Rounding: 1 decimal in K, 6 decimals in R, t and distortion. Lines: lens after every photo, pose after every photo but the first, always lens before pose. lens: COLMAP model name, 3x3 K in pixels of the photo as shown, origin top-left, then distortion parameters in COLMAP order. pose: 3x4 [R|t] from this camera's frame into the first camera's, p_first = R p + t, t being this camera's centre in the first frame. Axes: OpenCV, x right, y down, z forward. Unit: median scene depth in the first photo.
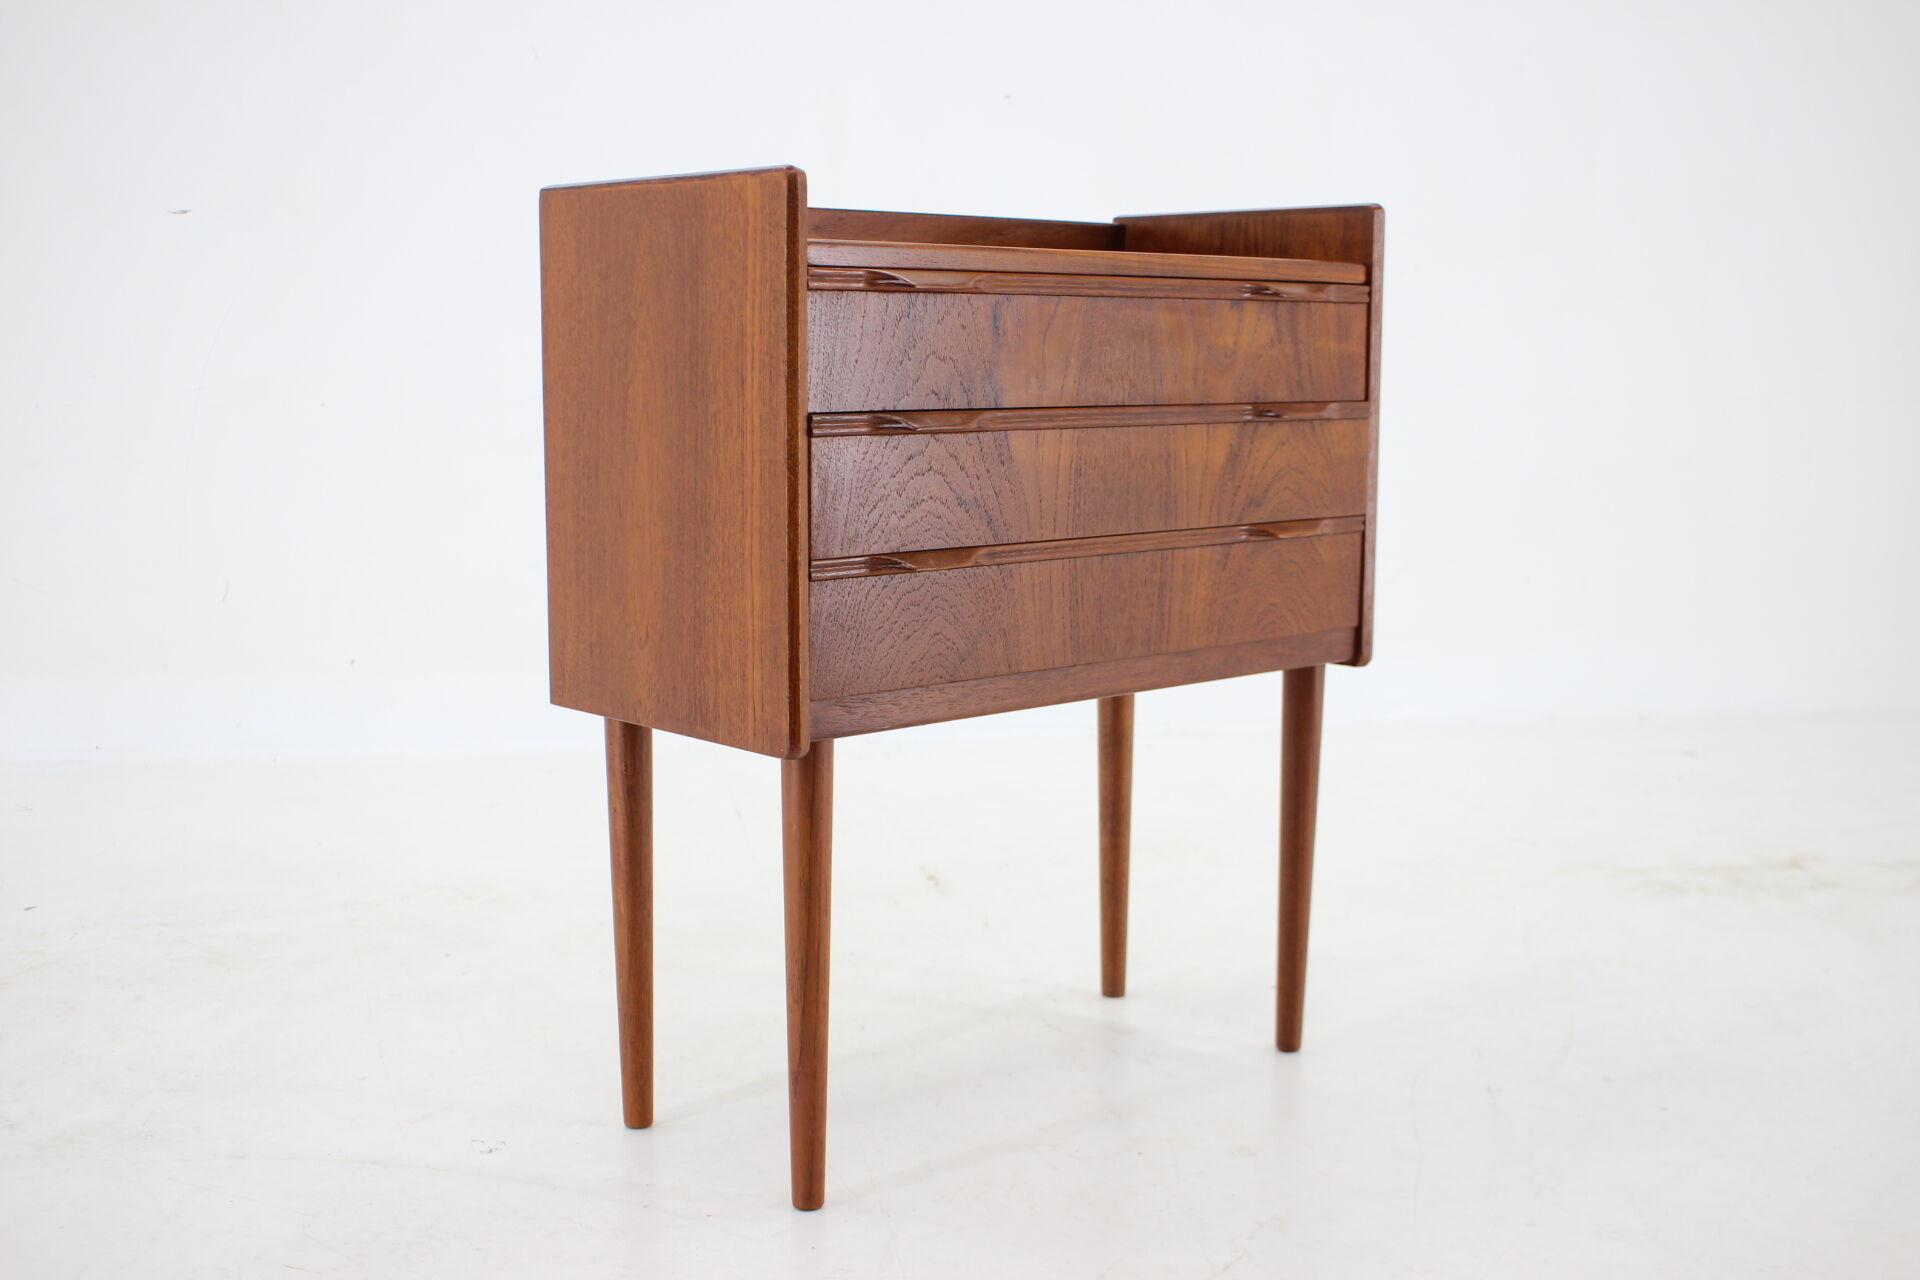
lens RADIAL K [[2133.6, 0, 952.9], [0, 2133.6, 636.8], [0, 0, 1]] dist [-0.082297, 0.000000]
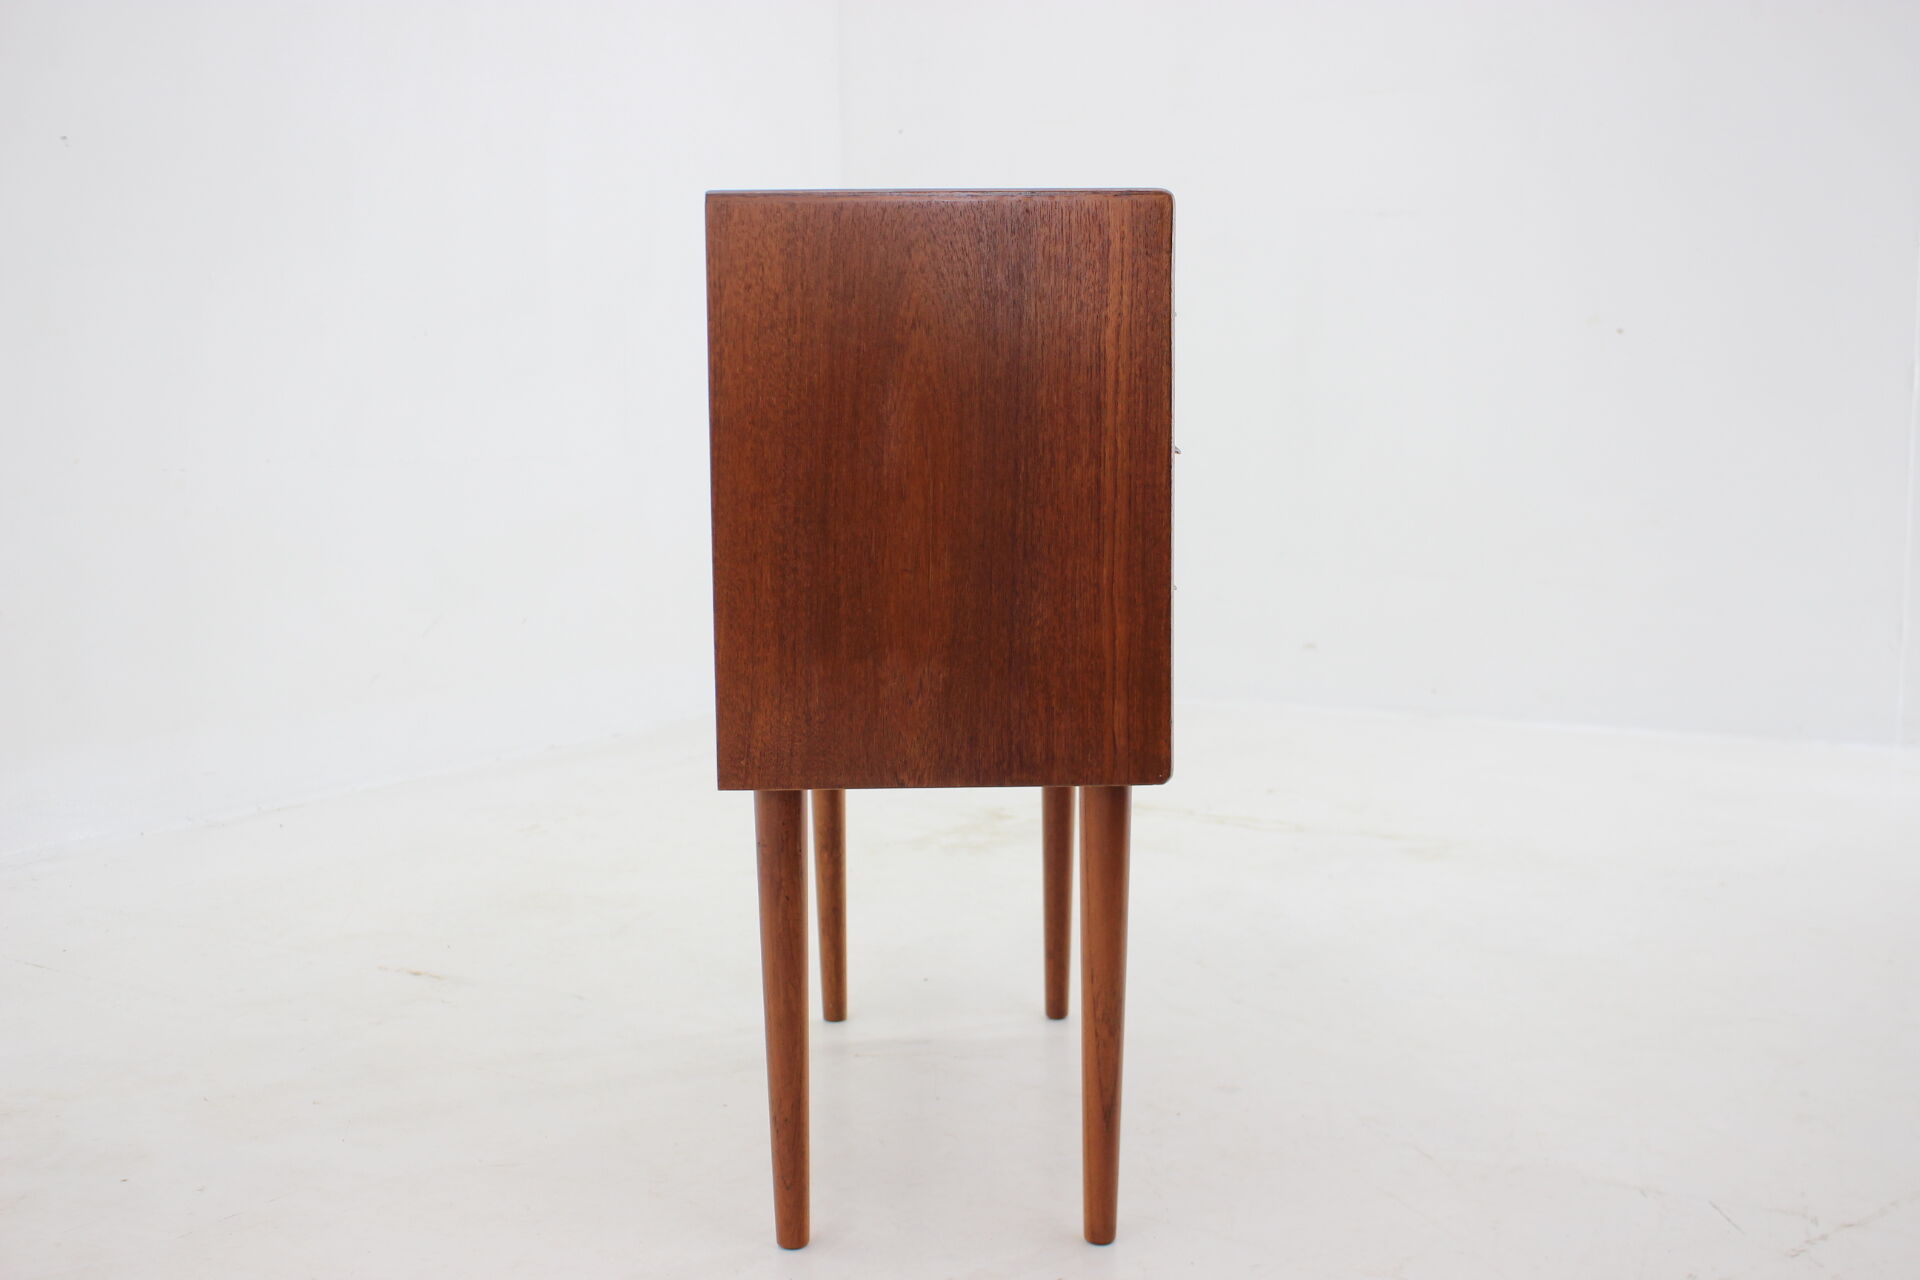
lens RADIAL K [[1894.2, 0, 950.5], [0, 1894.2, 593.9], [0, 0, 1]] dist [-0.087178, 0.000000]
pose [[0.665108, -0.083887, 0.742021, -0.779874], [0.116116, 0.993202, 0.008203, -0.048951], [-0.737664, 0.080705, 0.670327, 0.470328]]
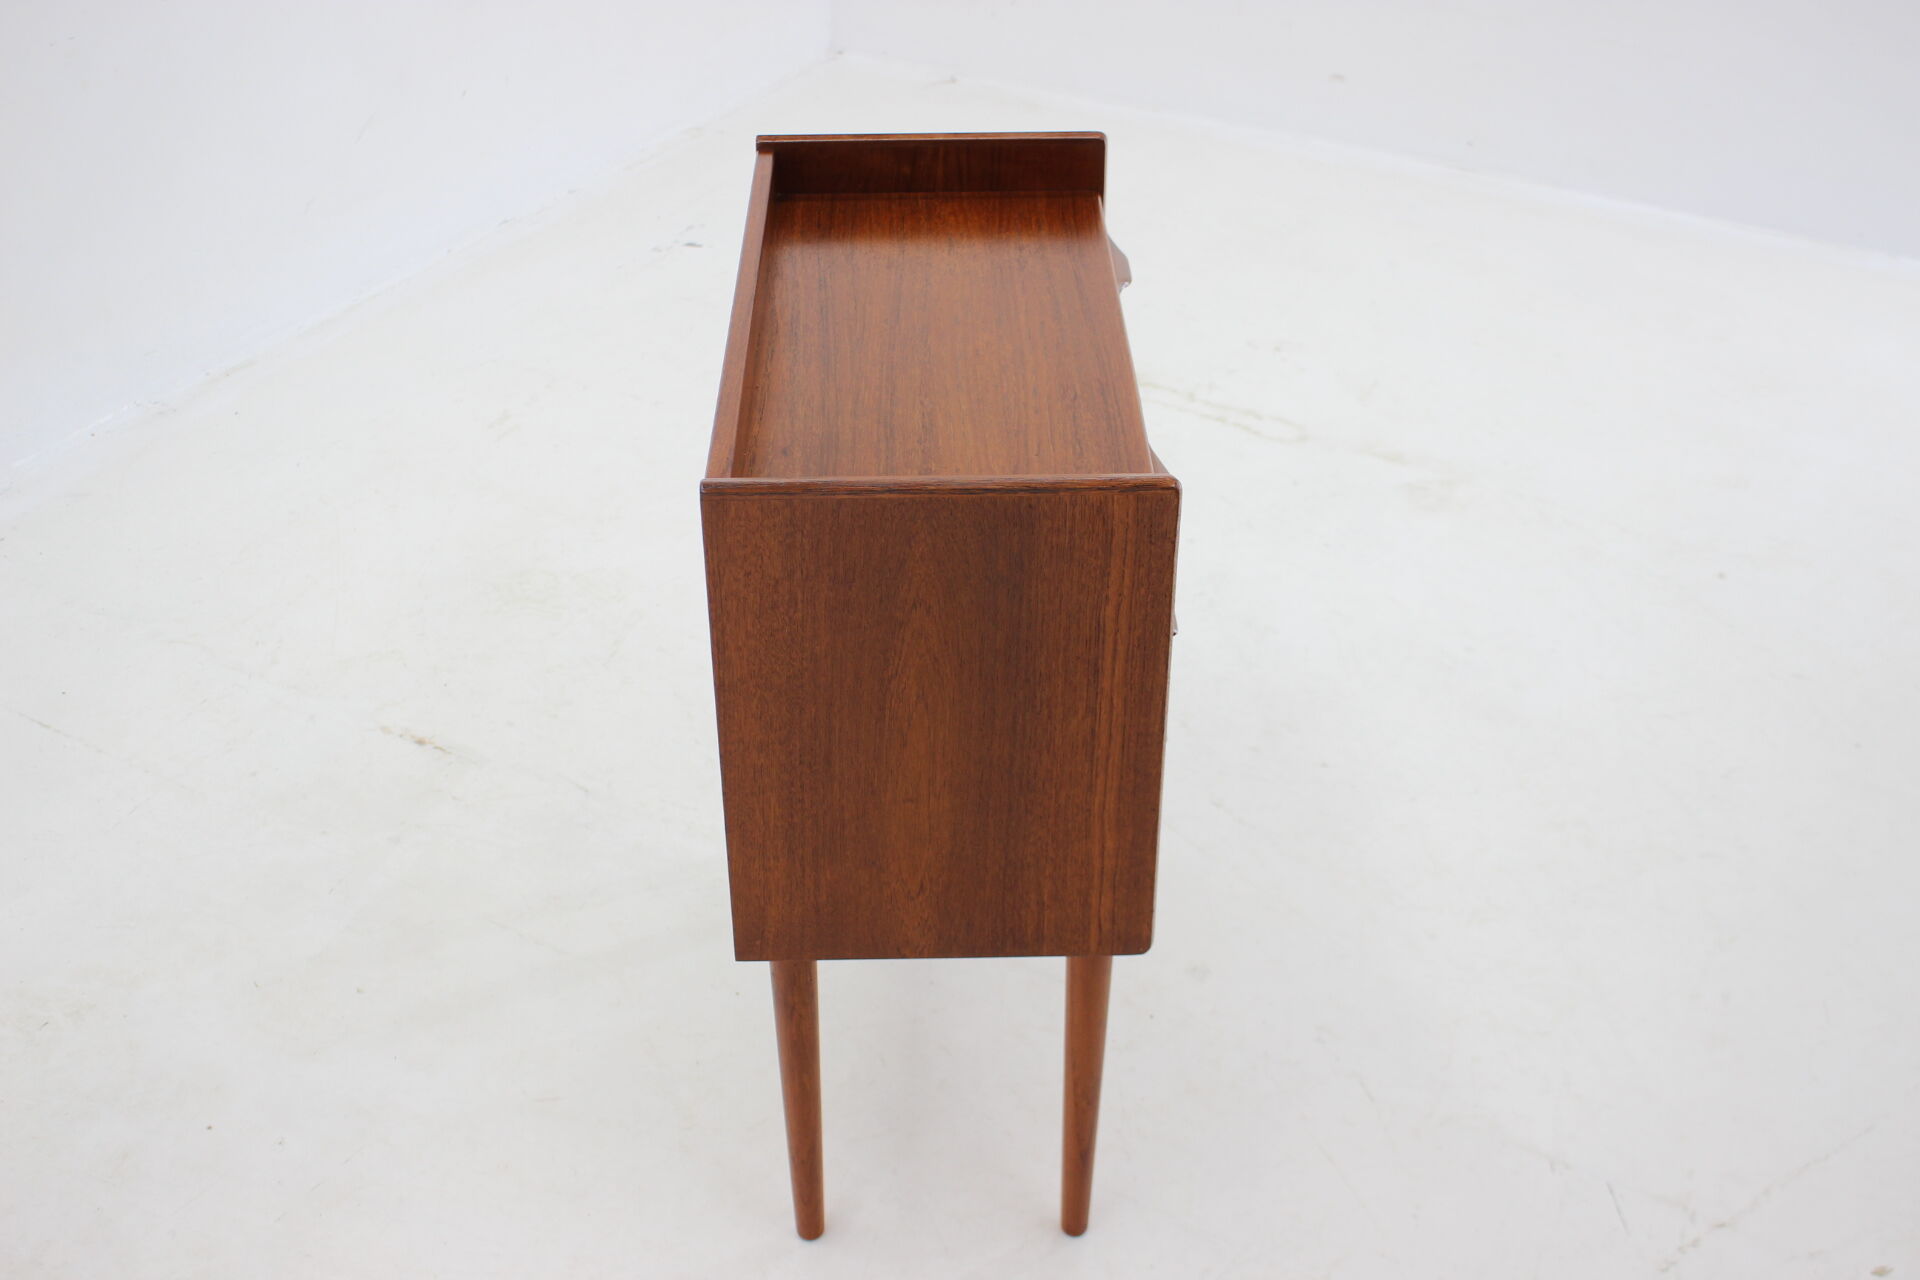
lens RADIAL K [[2133.6, 0, 947.8], [0, 2133.6, 559.0], [0, 0, 1]] dist [-0.082297, 0.000000]
pose [[0.659995, -0.394489, 0.639363, -0.745981], [0.111648, 0.893096, 0.435792, -0.596655], [-0.742928, -0.216237, 0.633482, 0.427804]]
